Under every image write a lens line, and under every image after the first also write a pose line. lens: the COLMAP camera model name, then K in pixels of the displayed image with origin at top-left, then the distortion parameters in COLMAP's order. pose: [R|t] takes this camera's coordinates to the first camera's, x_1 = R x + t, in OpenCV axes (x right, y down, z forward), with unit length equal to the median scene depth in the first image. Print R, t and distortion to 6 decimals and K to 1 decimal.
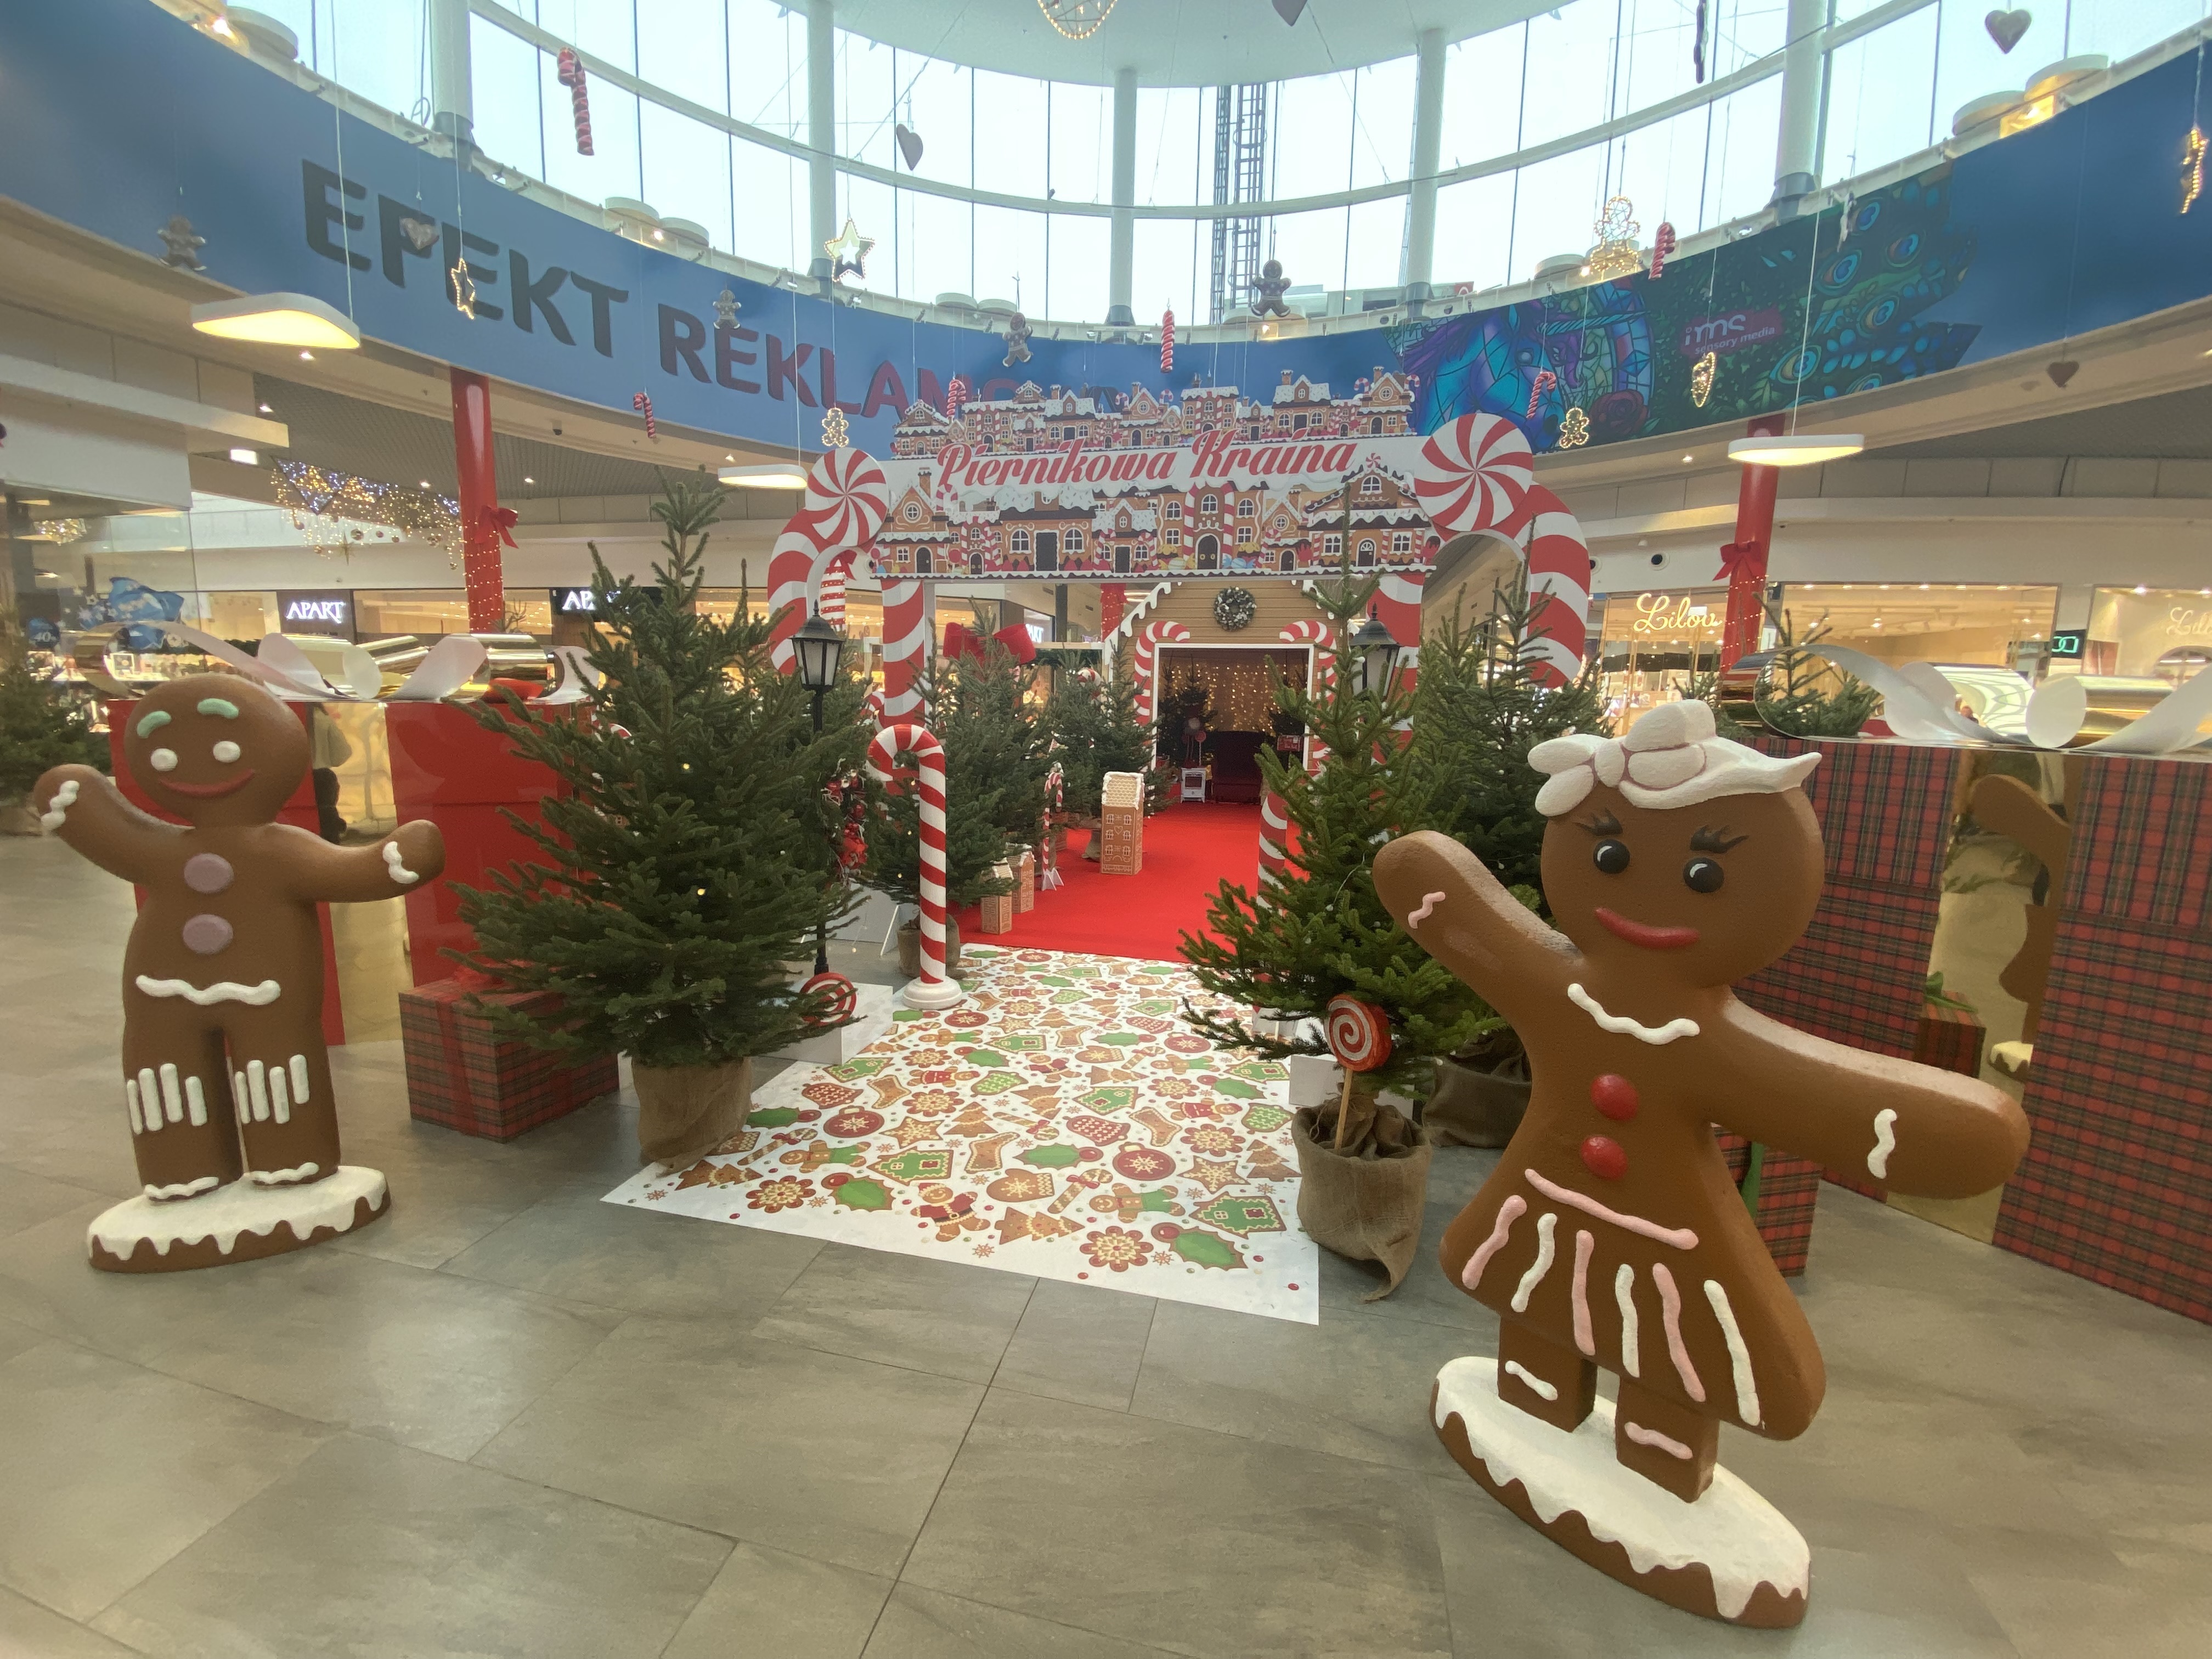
lens RADIAL K [[884.8, 0, 1106.0], [0, 884.8, 829.5], [0, 0, 1]] dist [0.030378, -0.027063]
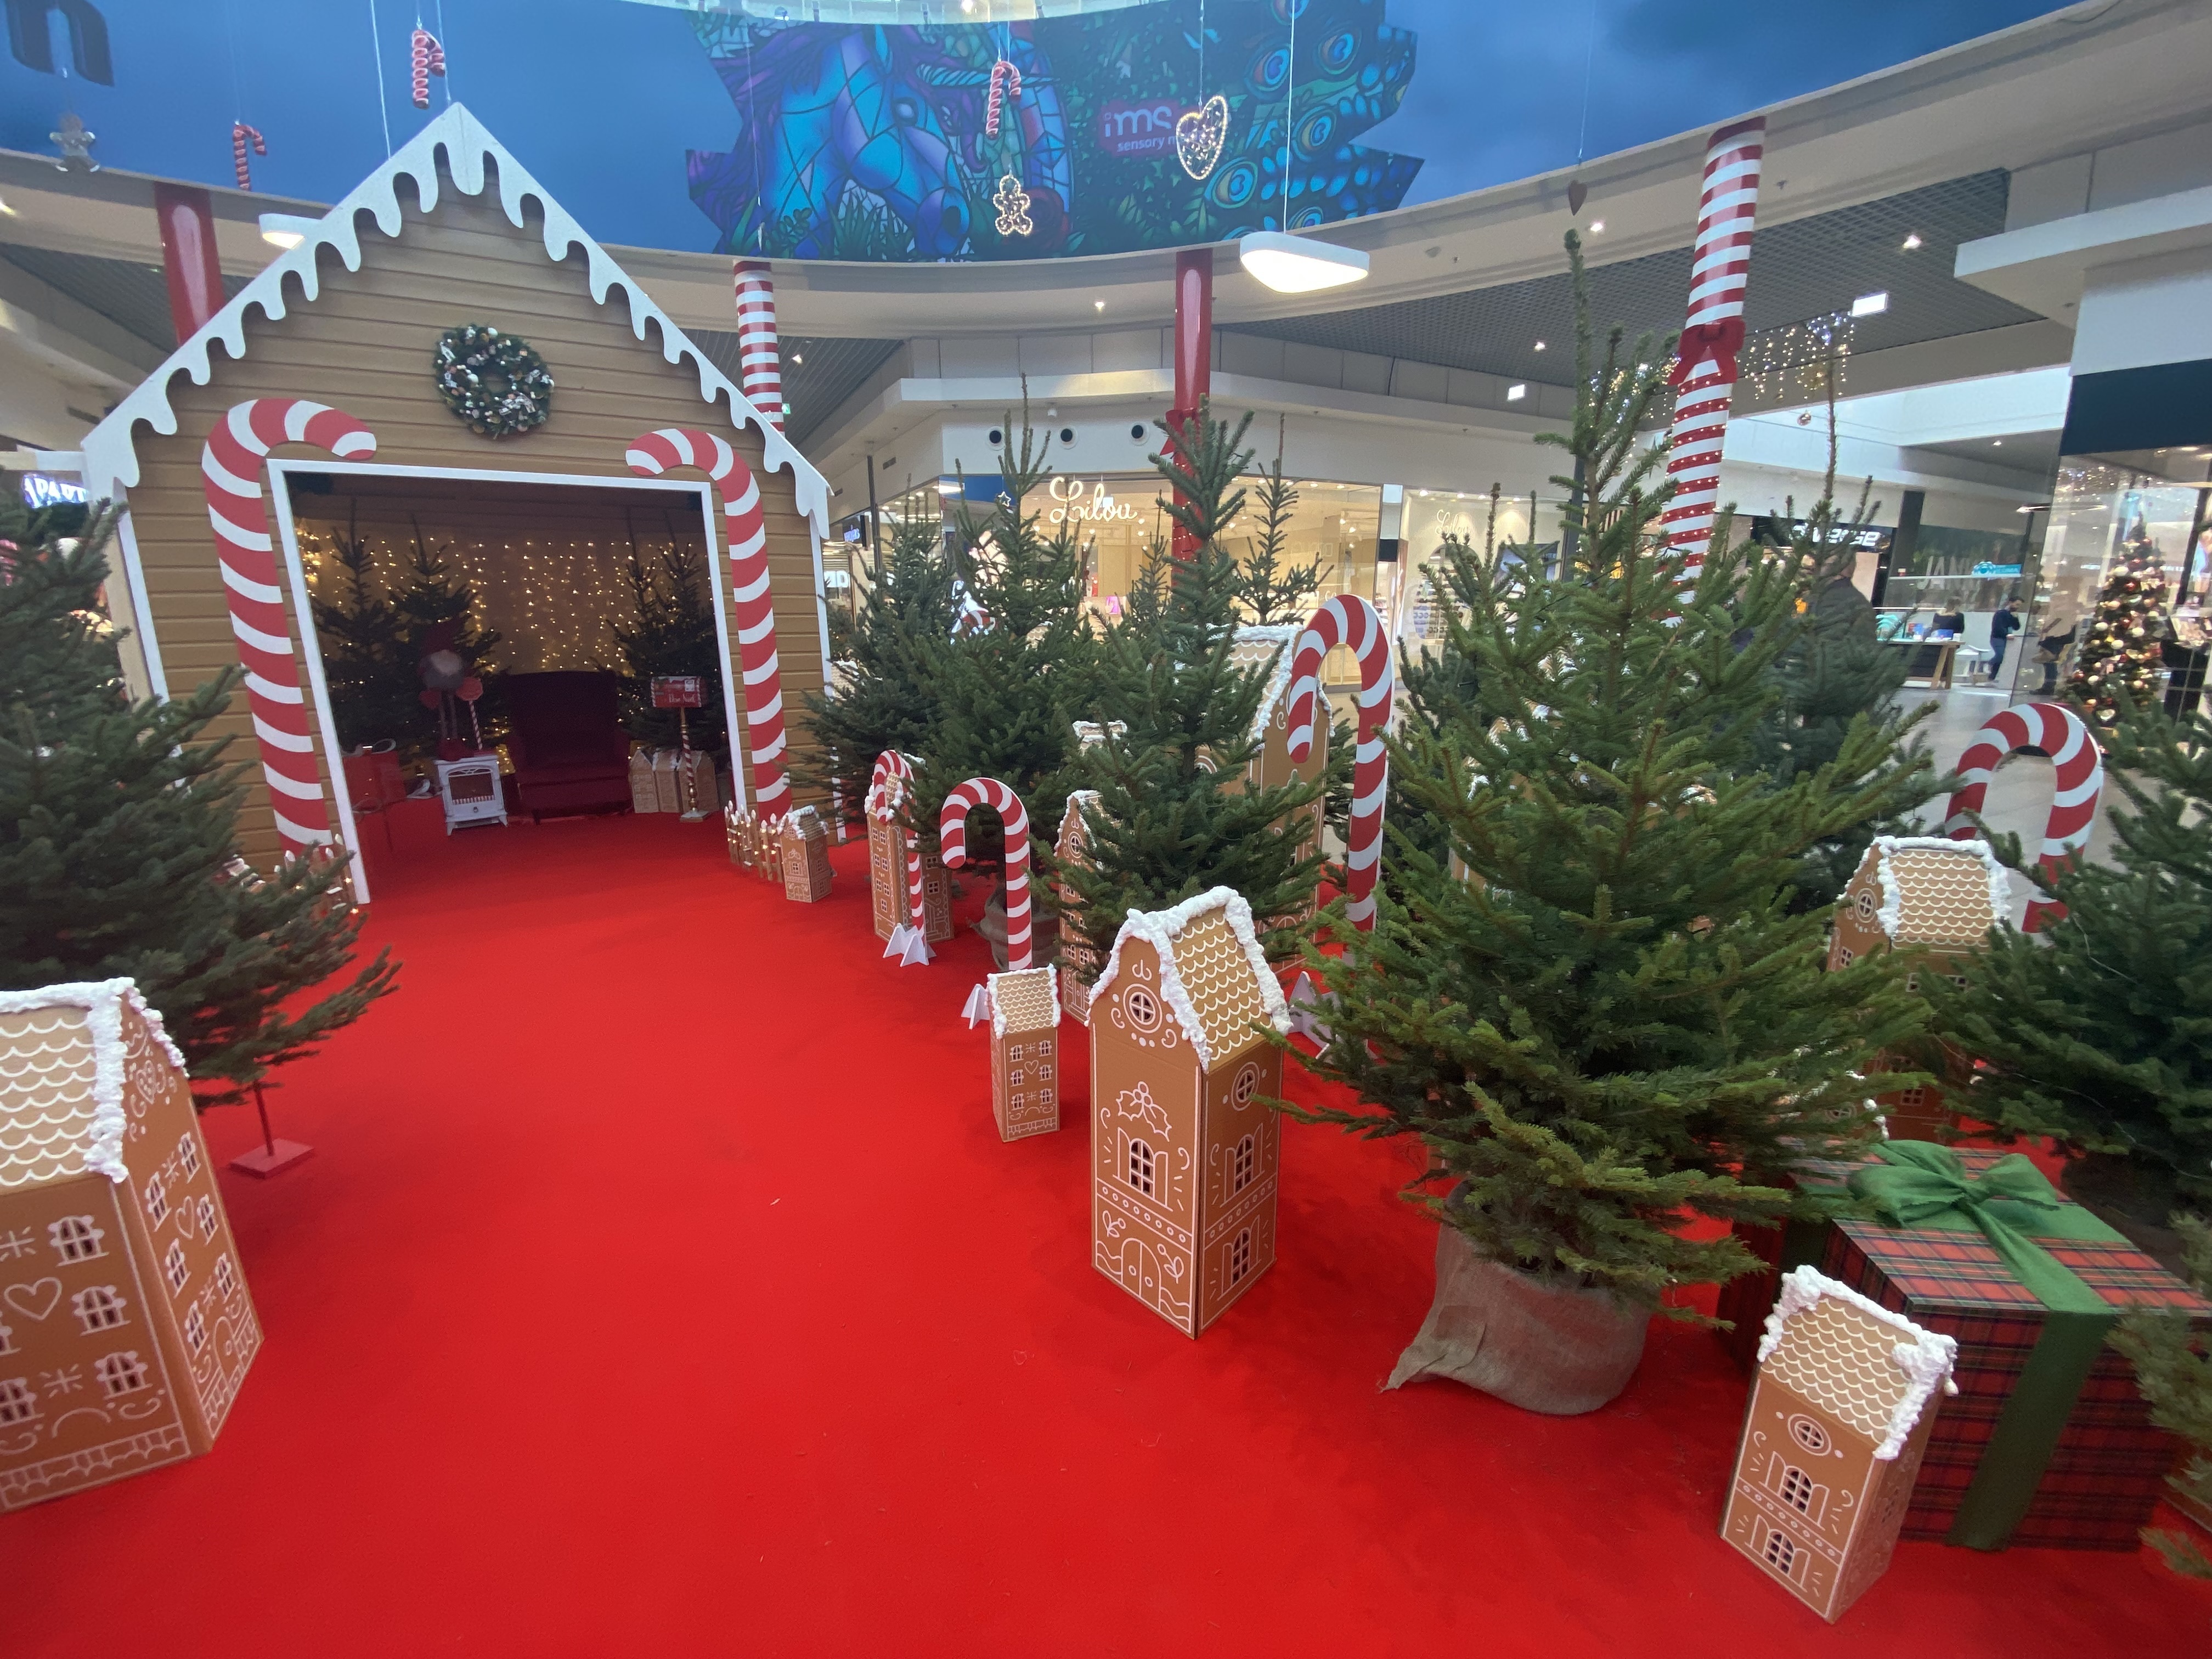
lens RADIAL K [[884.8, 0, 1106.0], [0, 884.8, 829.5], [0, 0, 1]] dist [0.030378, -0.027063]
pose [[0.758610, -0.179652, 0.626288, 0.053524], [0.119514, 0.983294, 0.137296, -0.056504], [-0.640490, -0.029304, 0.767407, 0.416982]]
